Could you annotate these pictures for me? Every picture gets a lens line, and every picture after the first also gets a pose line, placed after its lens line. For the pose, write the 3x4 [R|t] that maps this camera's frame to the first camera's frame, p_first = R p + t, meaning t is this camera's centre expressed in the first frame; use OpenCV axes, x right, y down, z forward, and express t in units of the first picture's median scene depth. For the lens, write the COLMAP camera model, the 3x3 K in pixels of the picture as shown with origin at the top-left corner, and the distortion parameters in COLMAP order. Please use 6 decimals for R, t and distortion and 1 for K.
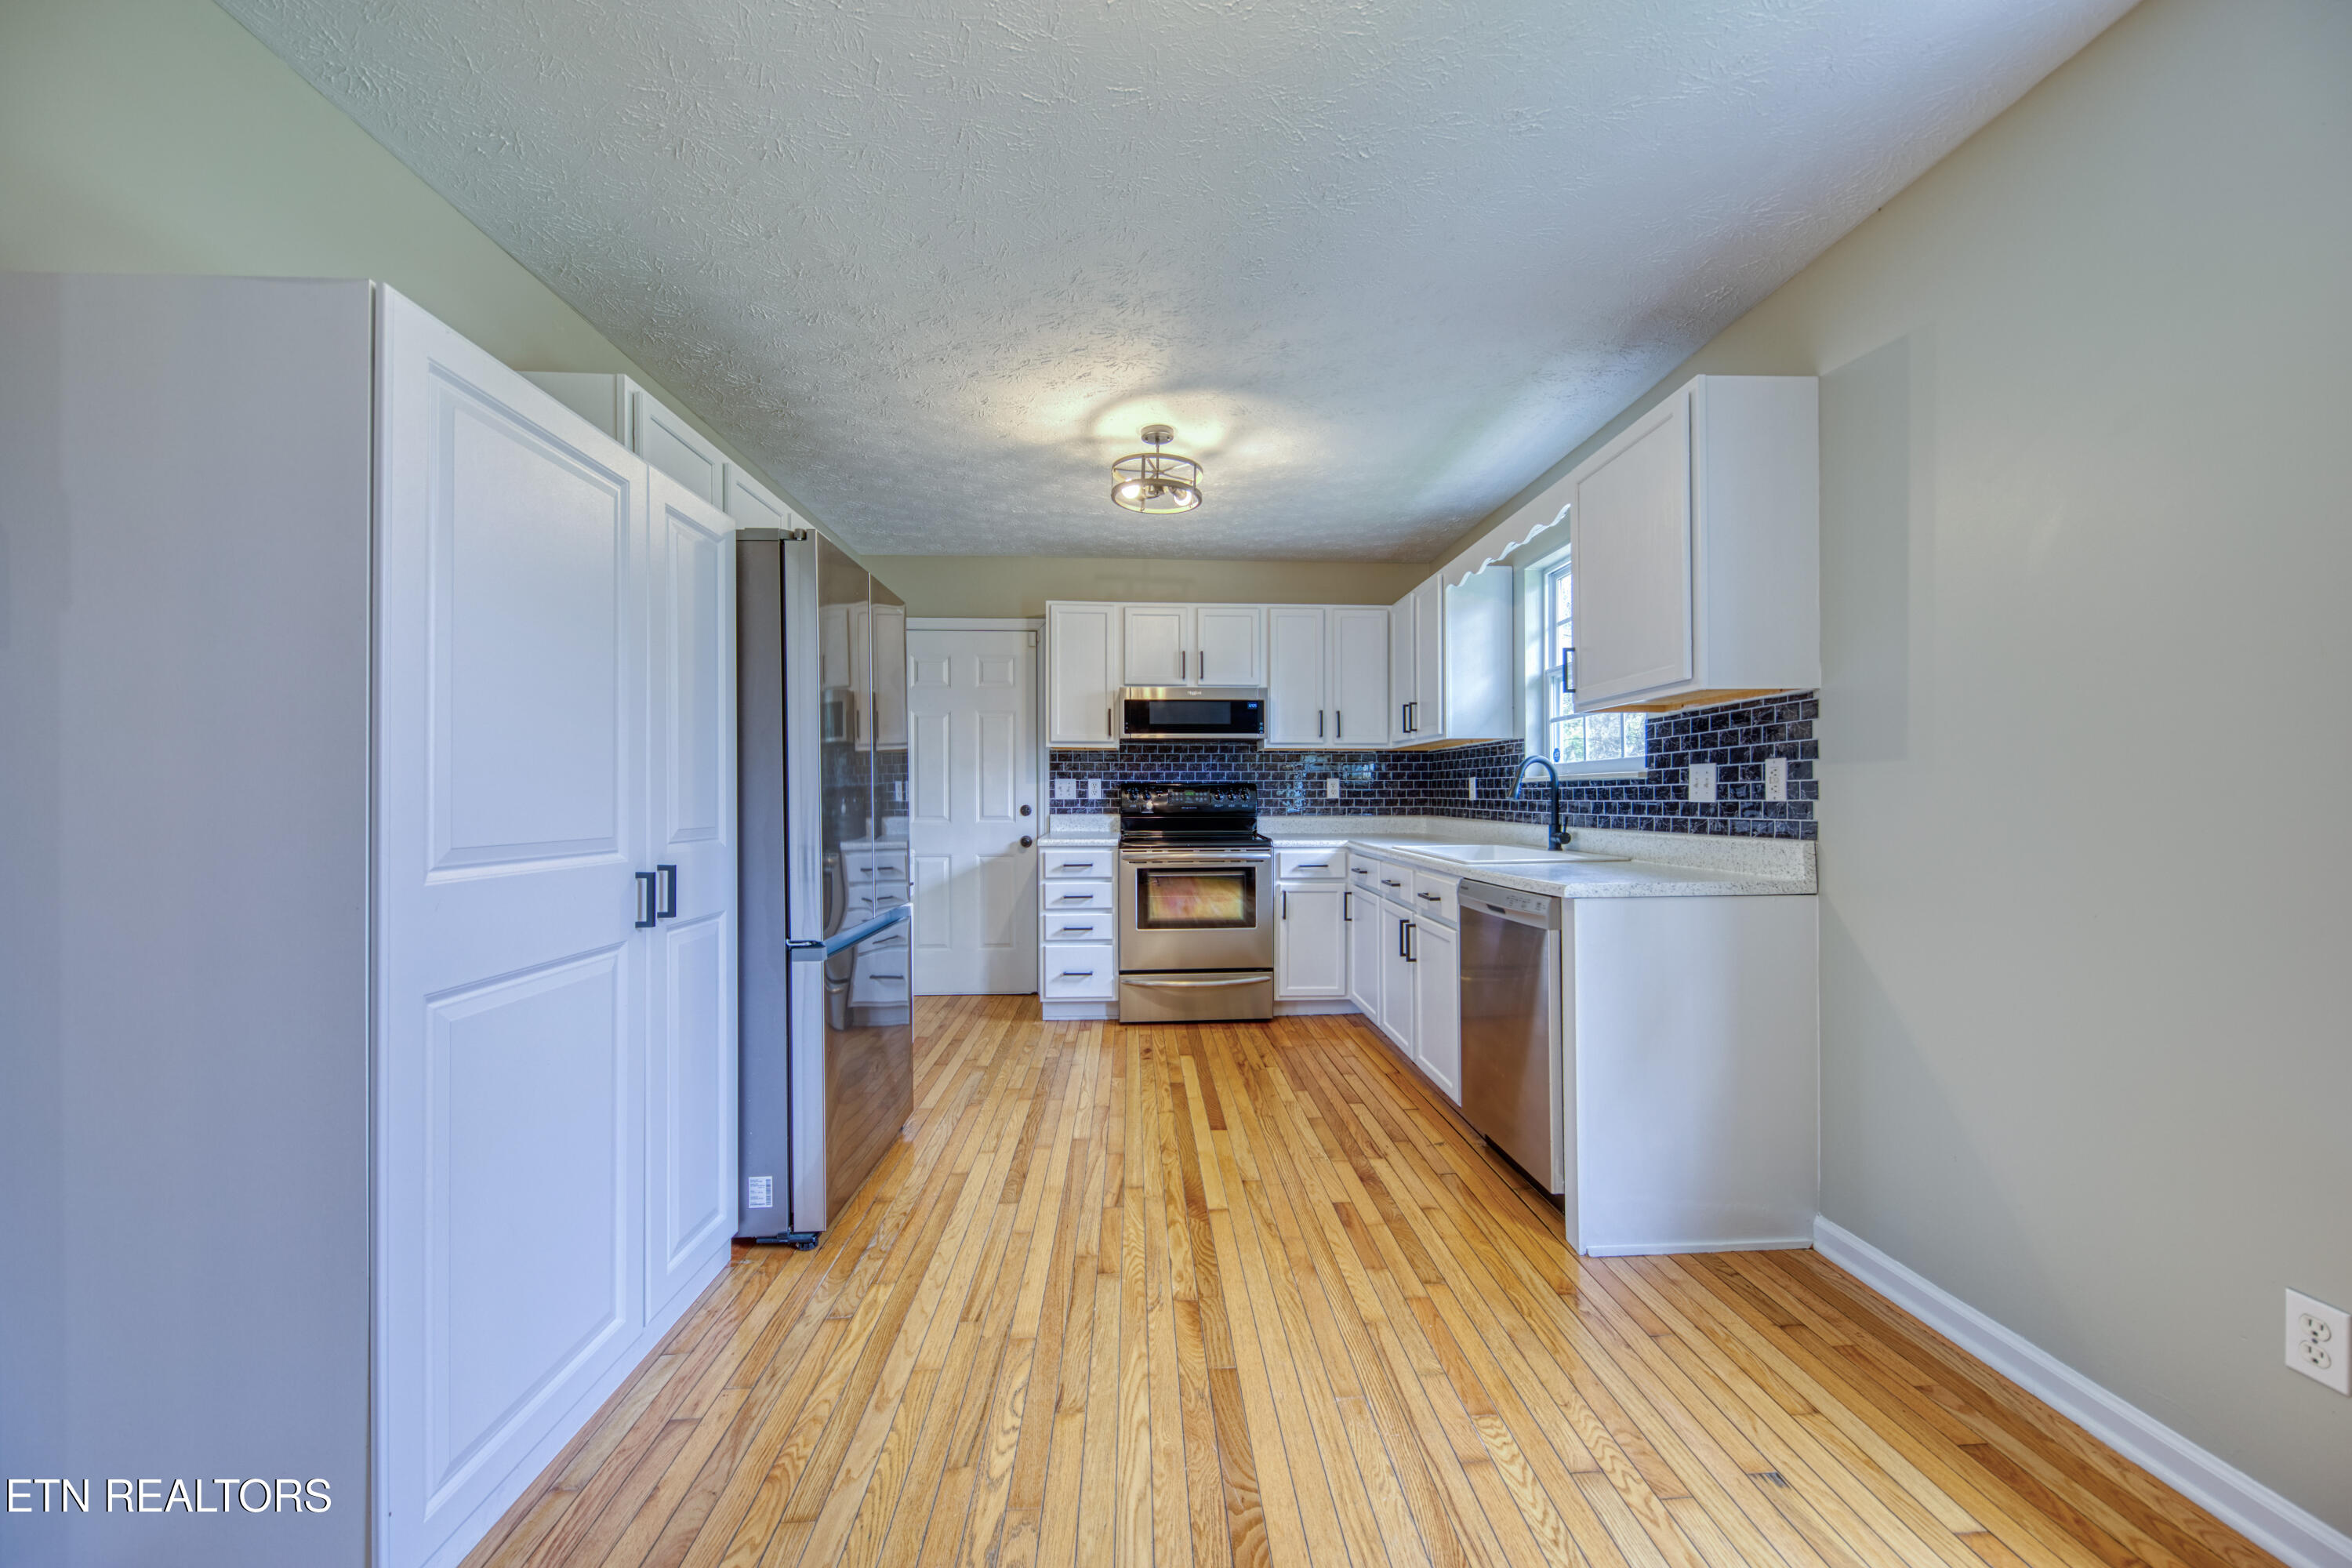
lens RADIAL K [[878.8, 0, 1173.1], [0, 878.8, 789.3], [0, 0, 1]] dist [0.000093, -0.000028]
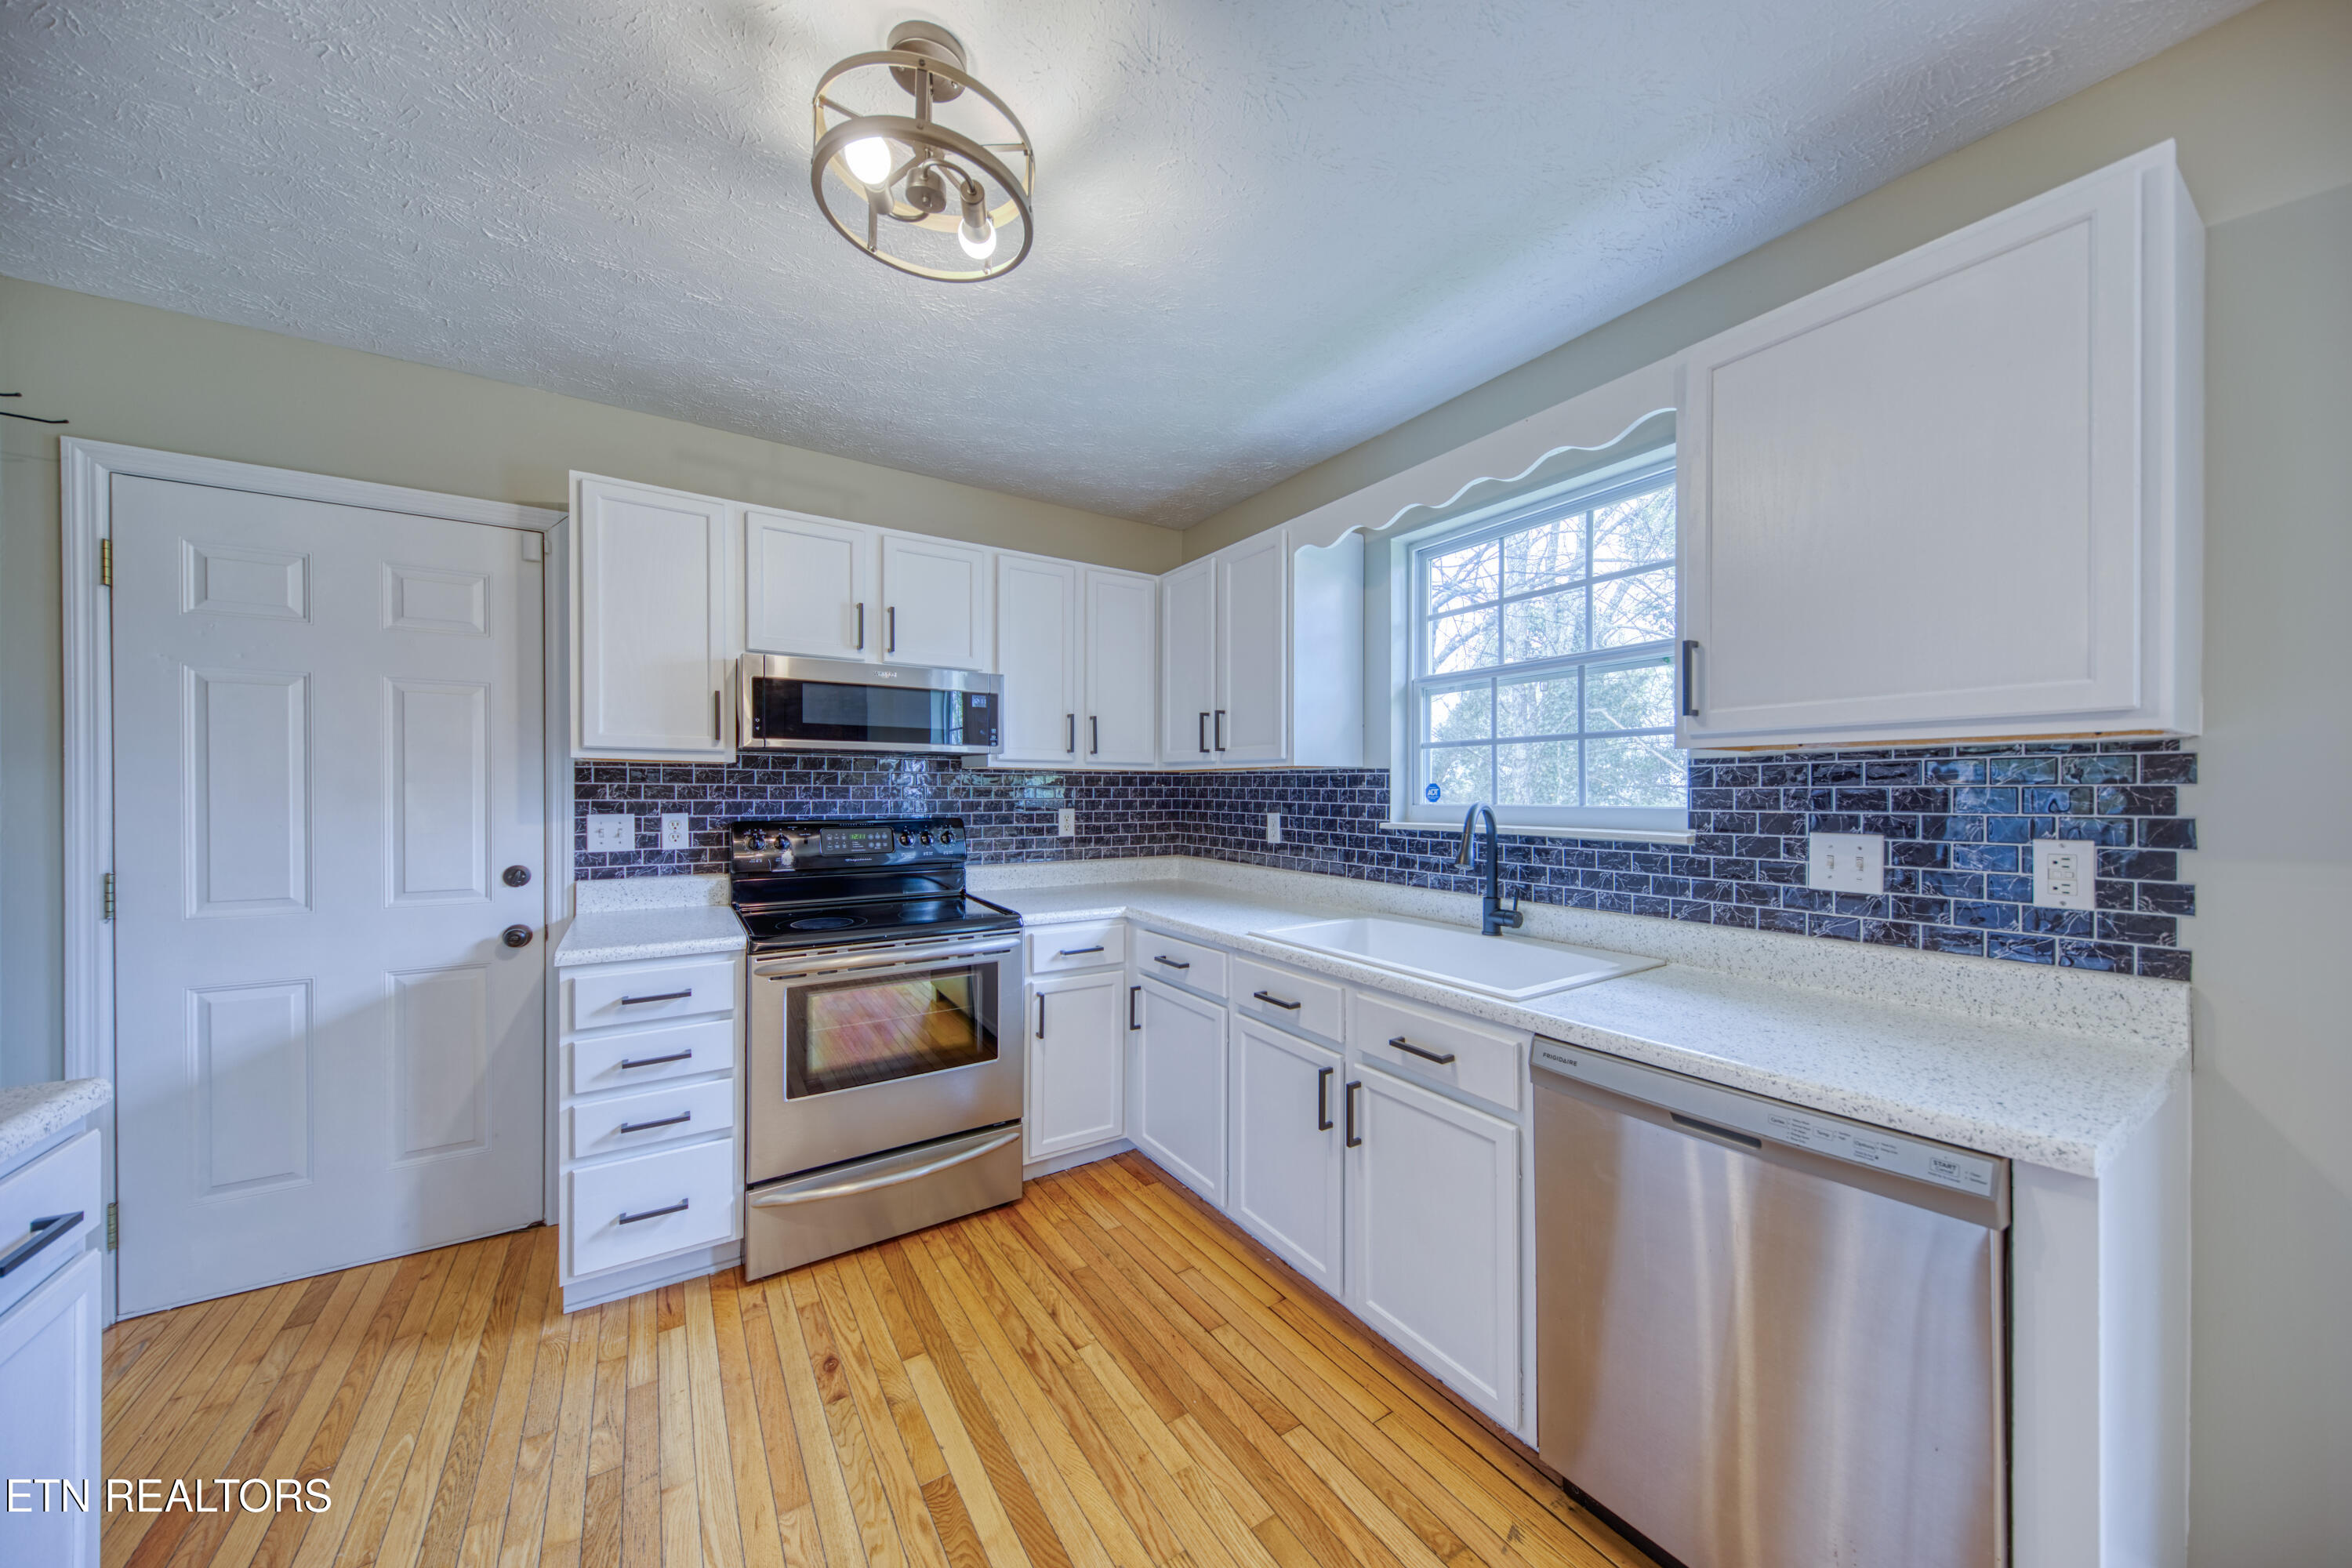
lens RADIAL K [[817.2, 0, 1191.3], [0, 817.2, 793.7], [0, 0, 1]] dist [0.007189, -0.000867]
pose [[0.859944, 0.002021, 0.510385, -0.094697], [-0.008292, 0.999916, 0.010010, -0.042299], [-0.510321, -0.012840, 0.859888, 0.493600]]
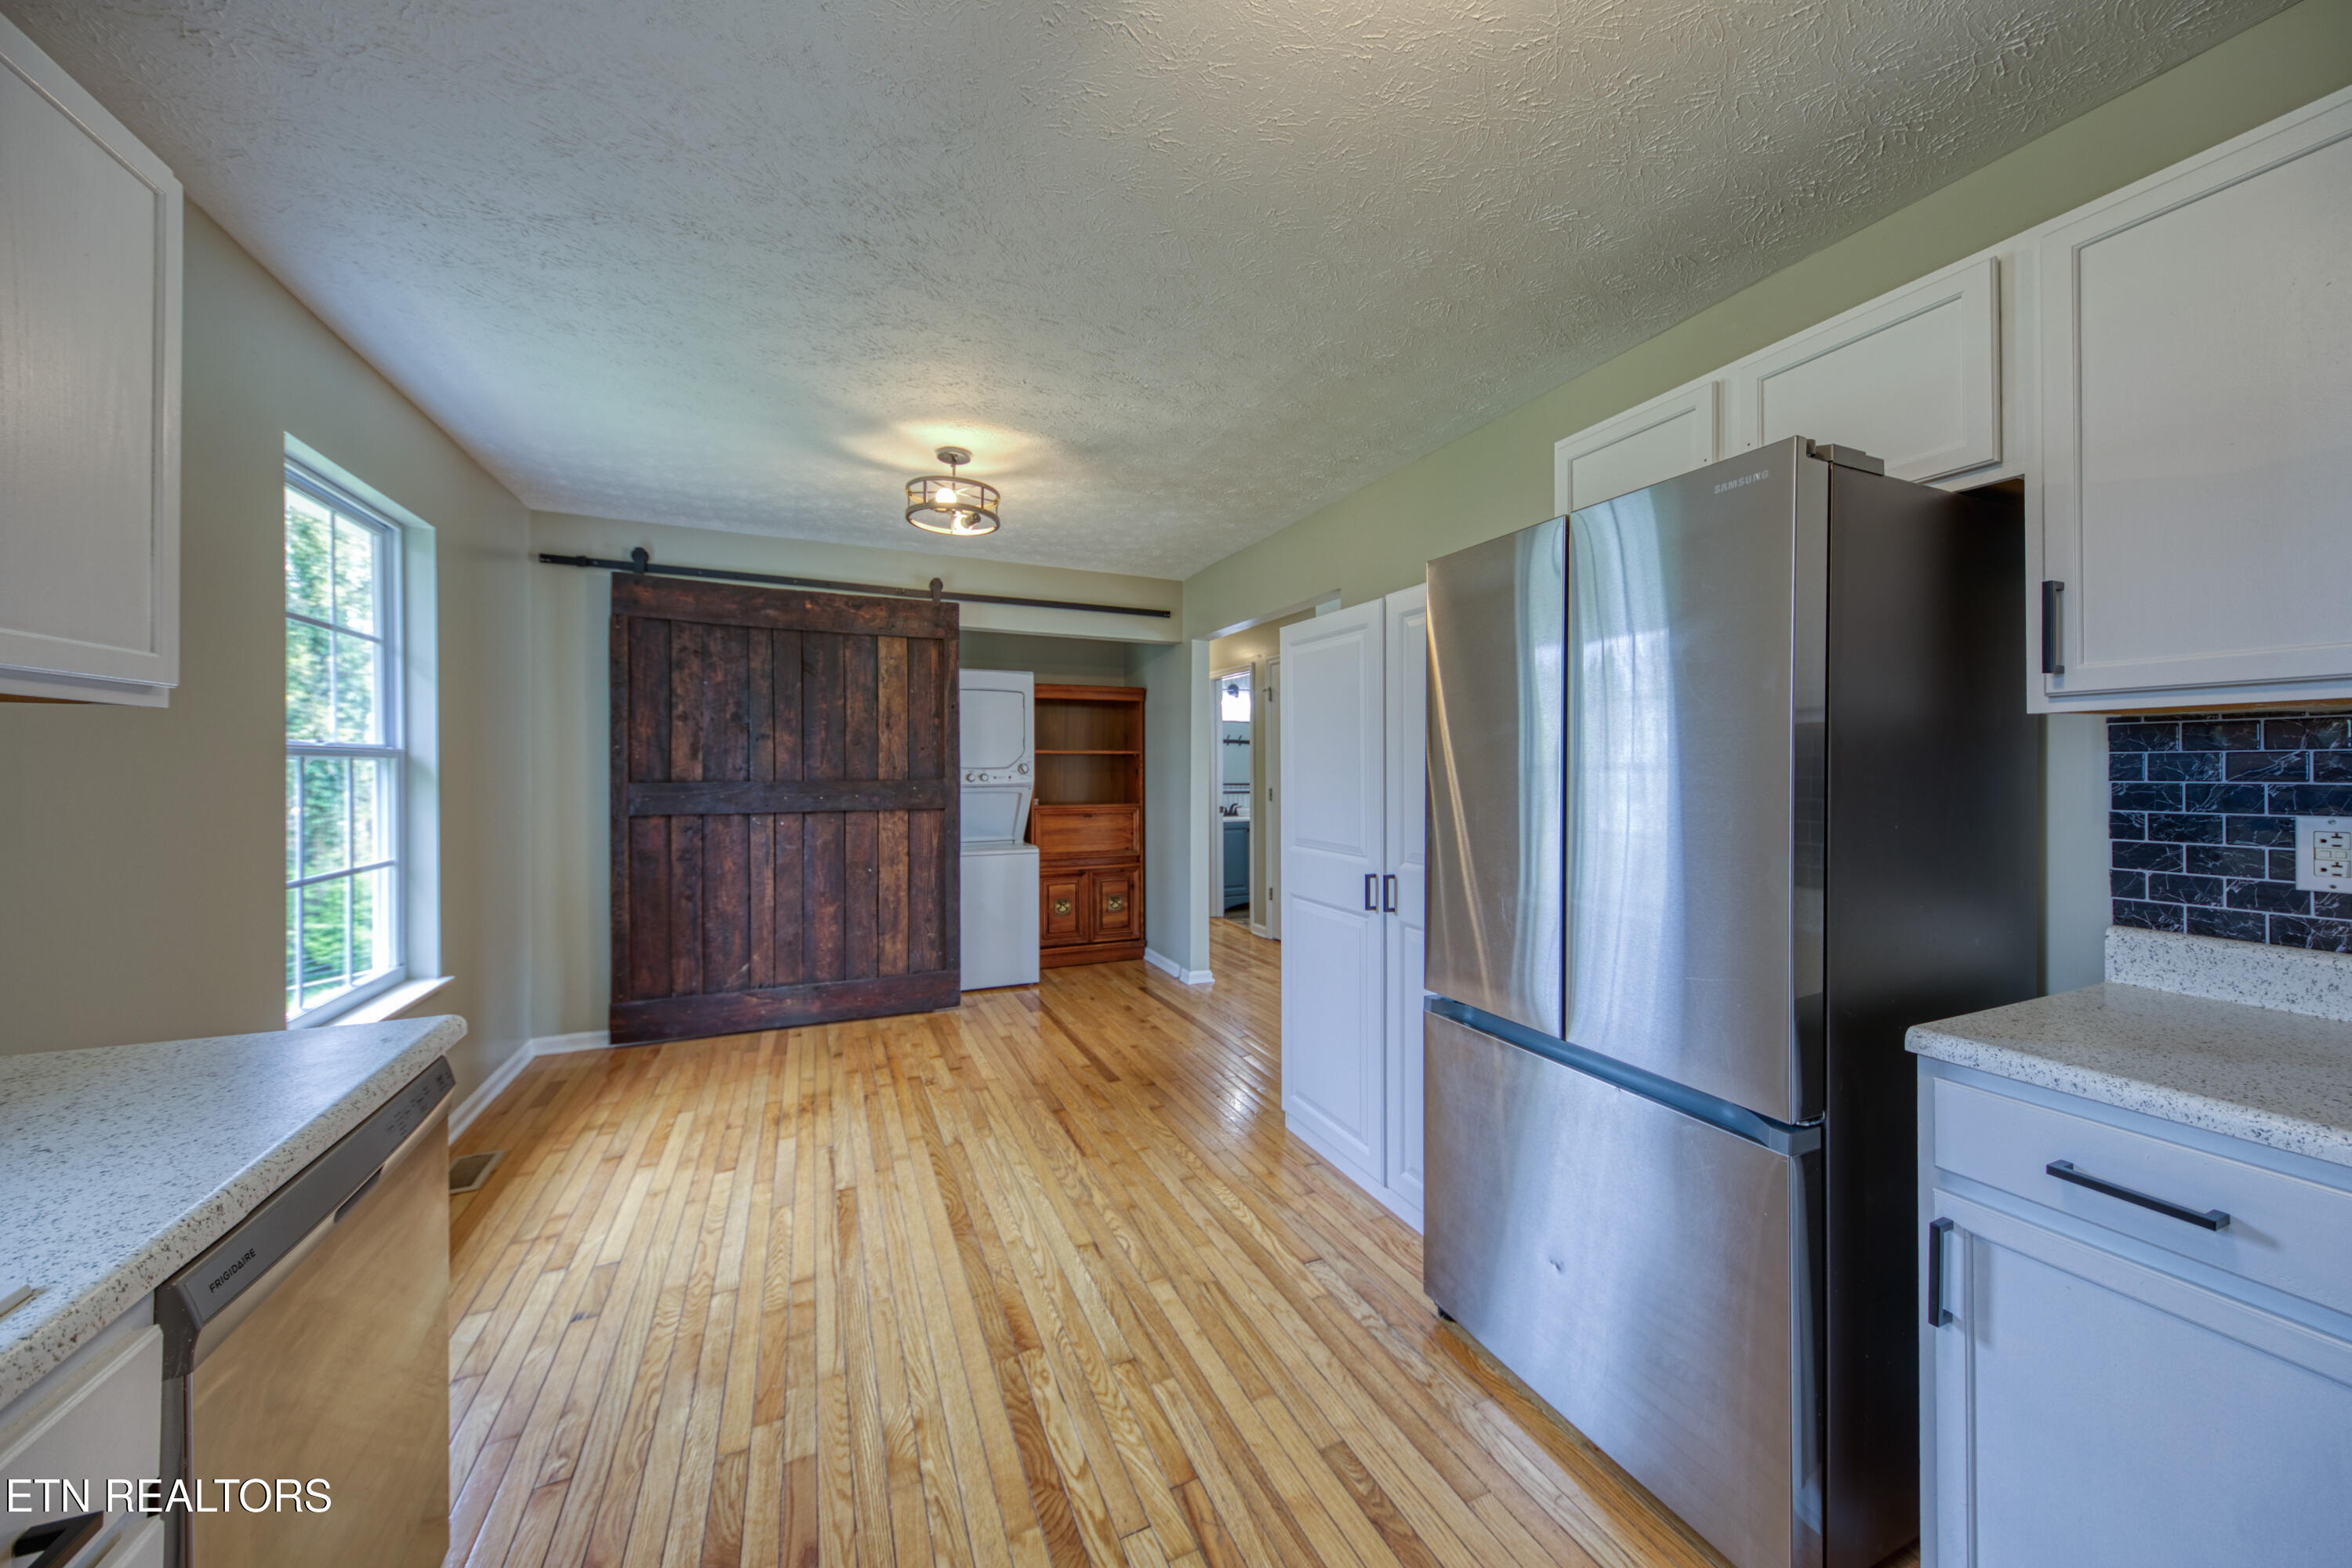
lens RADIAL K [[817.2, 0, 1190.2], [0, 817.2, 776.3], [0, 0, 1]] dist [0.007189, -0.000867]
pose [[-0.927295, 0.004824, -0.374301, 0.100464], [0.003725, 0.999986, 0.003659, -0.037833], [0.374314, 0.001999, -0.927300, 1.010387]]
